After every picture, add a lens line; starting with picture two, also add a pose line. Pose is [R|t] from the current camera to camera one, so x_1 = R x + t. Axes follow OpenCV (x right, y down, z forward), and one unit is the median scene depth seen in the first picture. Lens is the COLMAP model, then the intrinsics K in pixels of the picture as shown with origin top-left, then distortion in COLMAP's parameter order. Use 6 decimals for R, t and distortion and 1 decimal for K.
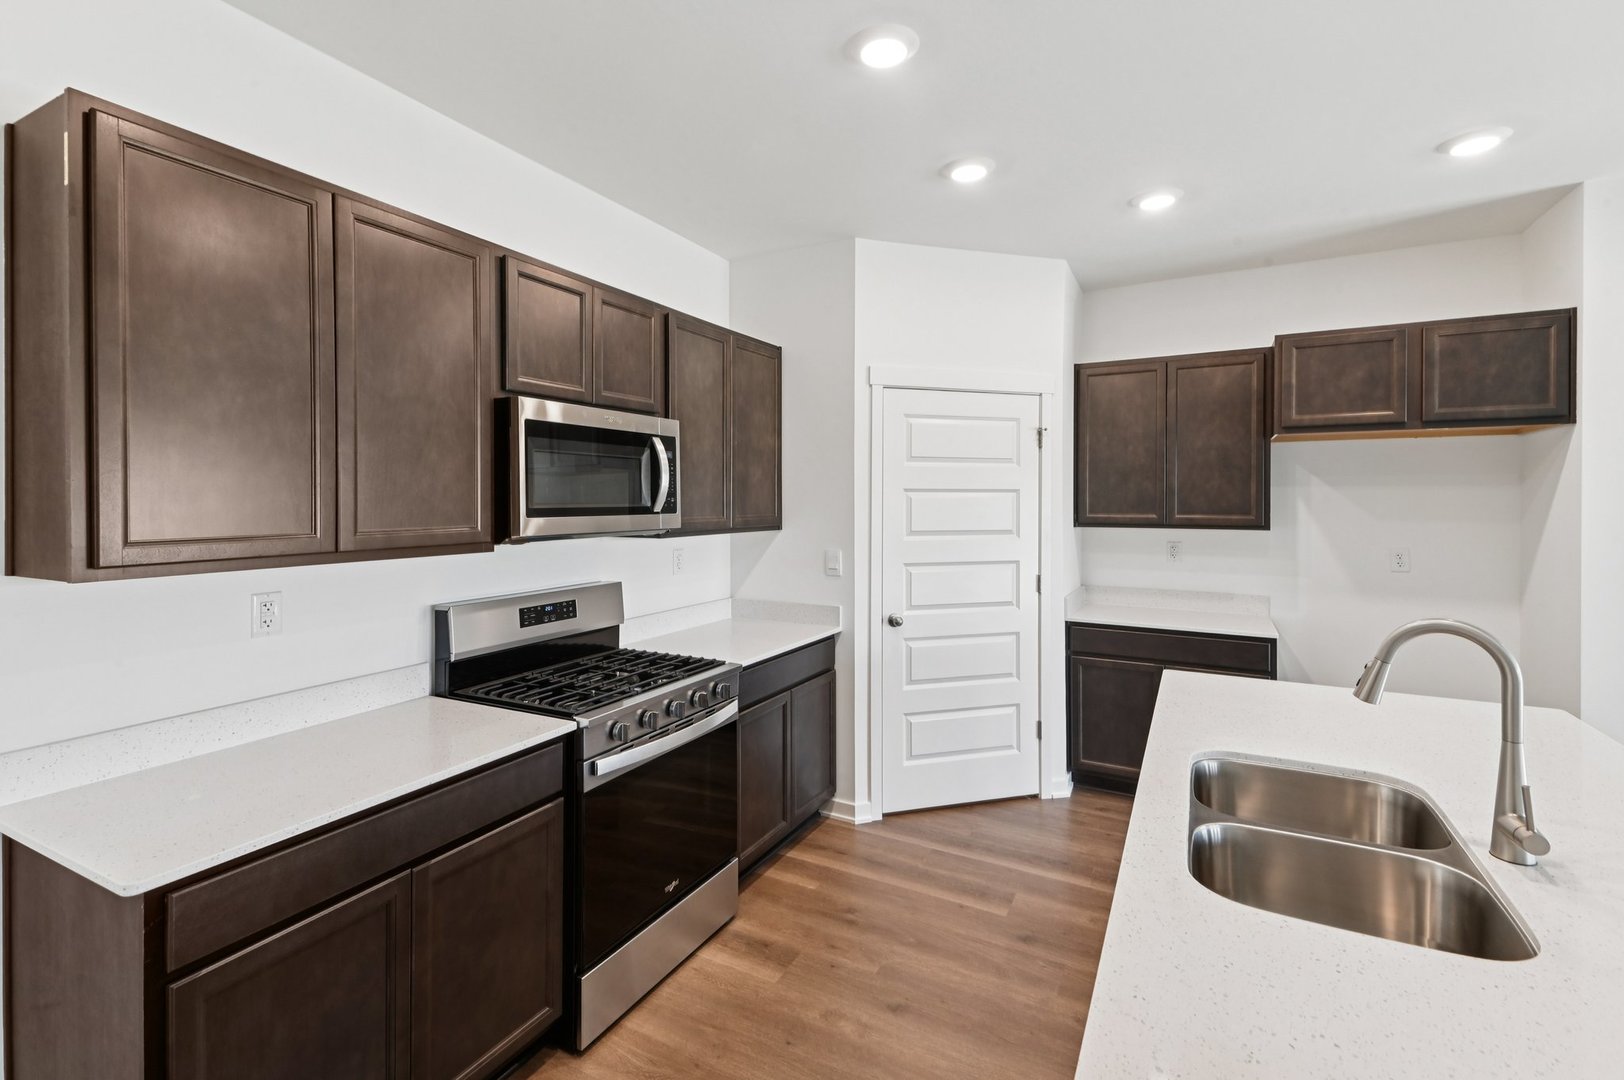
lens RADIAL K [[729.2, 0, 800.9], [0, 729.2, 499.4], [0, 0, 1]] dist [0.014365, -0.000370]
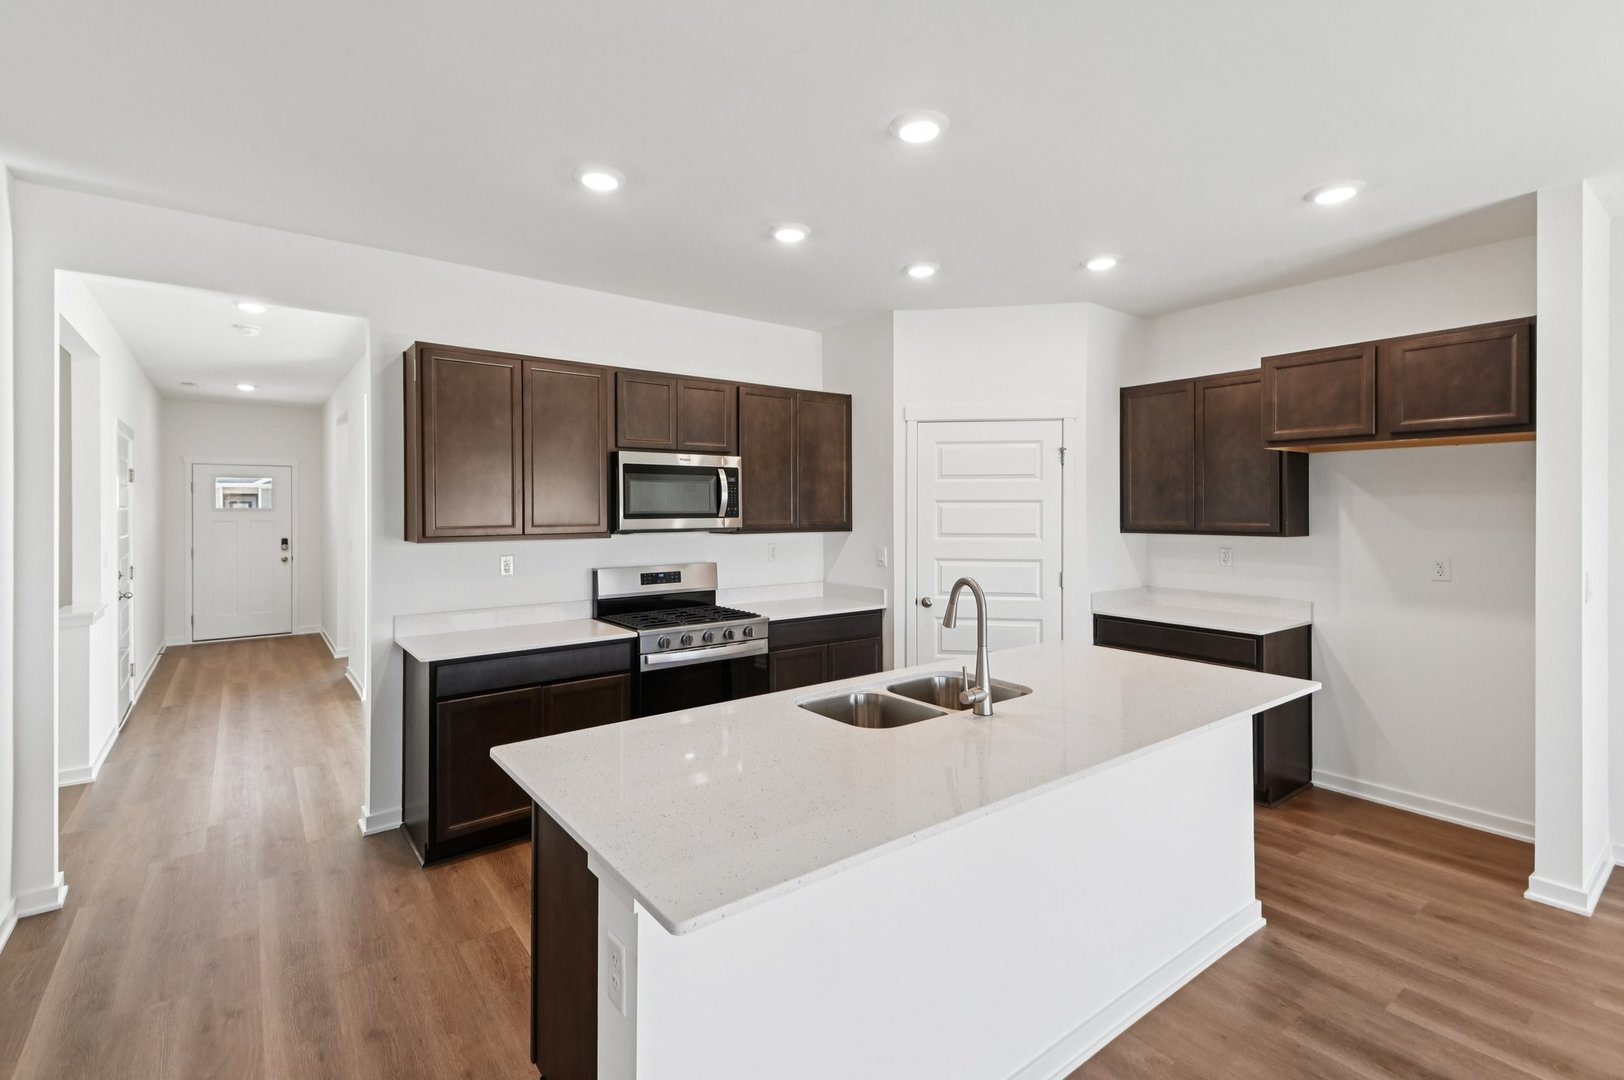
lens RADIAL K [[721.0, 0, 799.3], [0, 721.0, 513.1], [0, 0, 1]] dist [0.010745, -0.000205]
pose [[0.909352, 0.001206, -0.416025, 0.534260], [0.001183, 0.999984, 0.005483, 0.001102], [0.416025, -0.005478, 0.909337, -0.299880]]
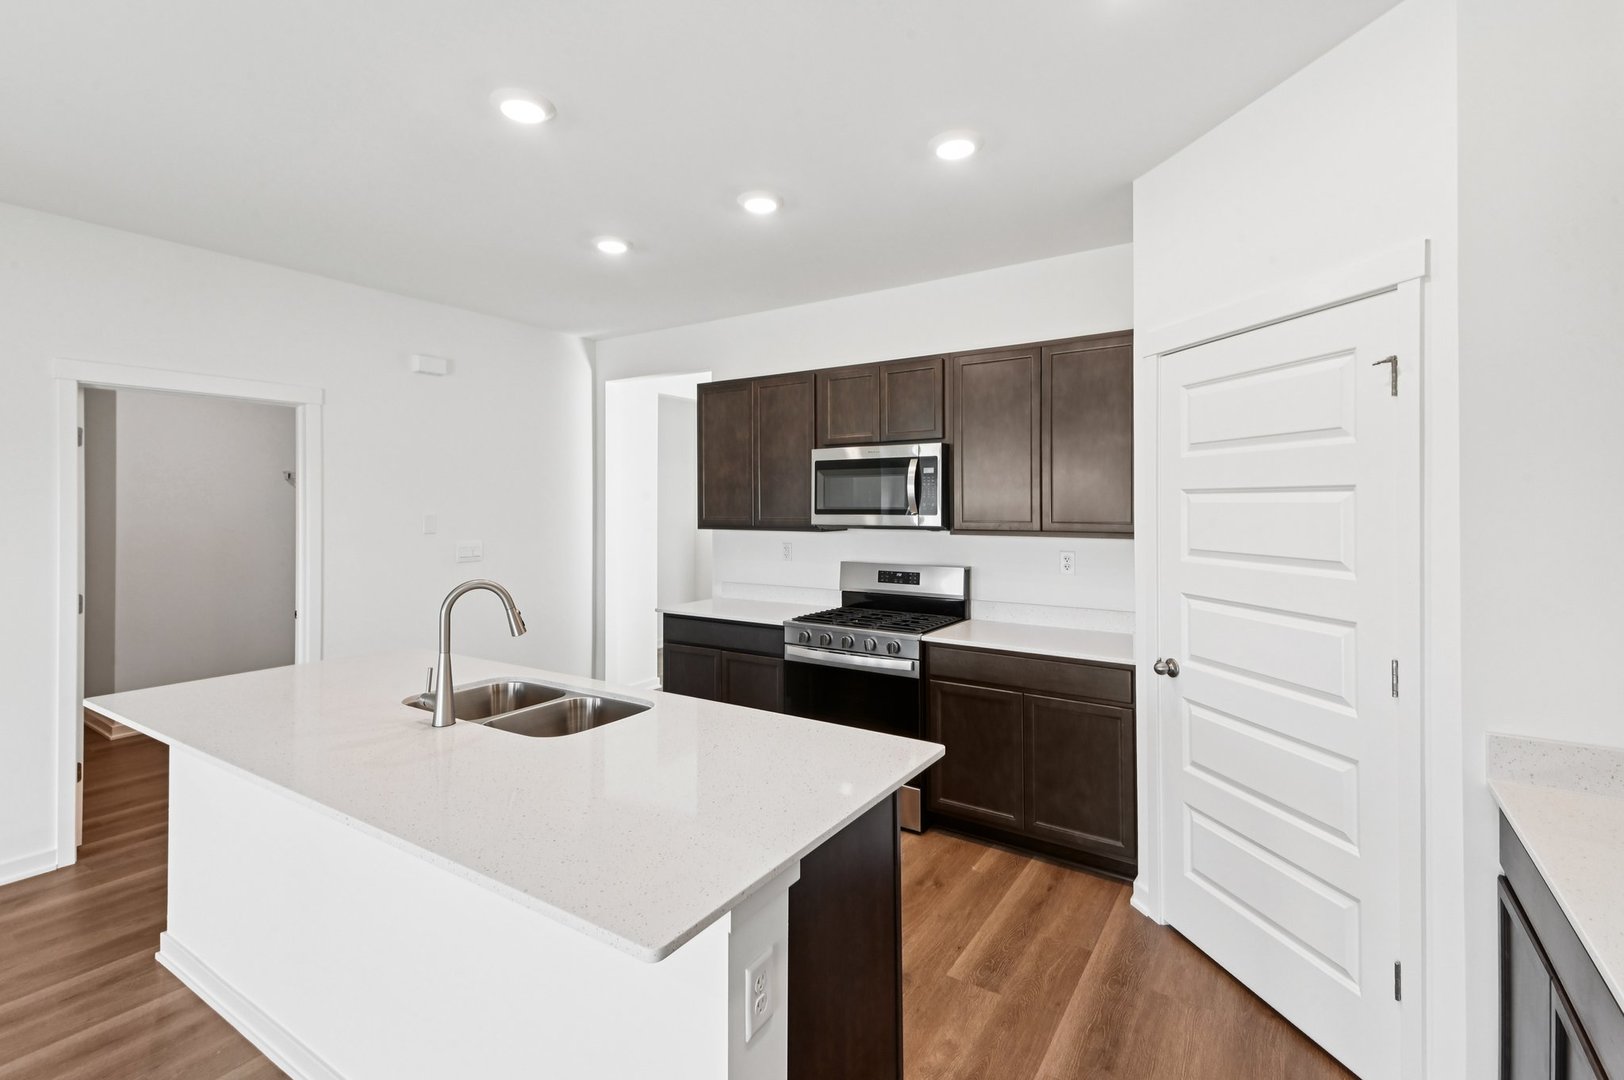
lens RADIAL K [[729.2, 0, 800.9], [0, 729.2, 499.4], [0, 0, 1]] dist [0.014365, -0.000370]
pose [[-0.087903, -0.005843, -0.996112, 1.058919], [0.001477, 0.999981, -0.005996, -0.000892], [0.996128, -0.001998, -0.087893, 0.812036]]
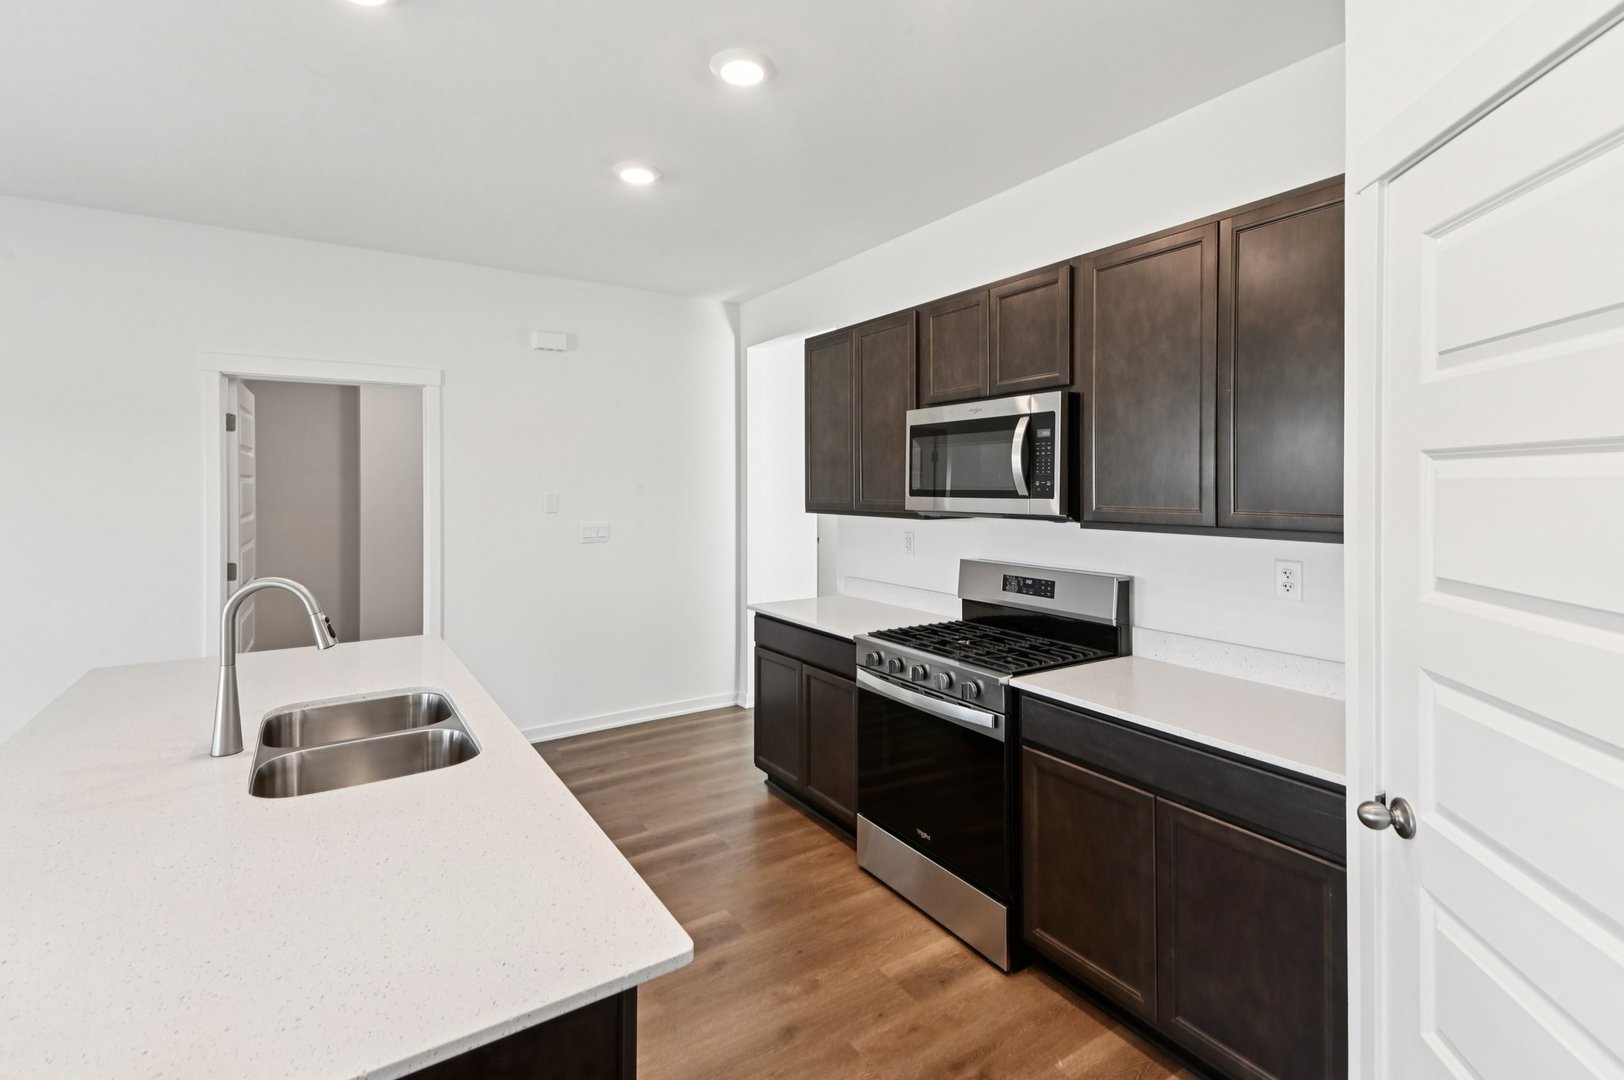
lens RADIAL K [[738.4, 0, 799.1], [0, 738.4, 483.1], [0, 0, 1]] dist [0.014744, -0.000336]
pose [[-0.480450, -0.000484, -0.877022, 0.697171], [0.000968, 0.999999, -0.001082, 0.001251], [0.877022, -0.001369, -0.480449, 1.076305]]
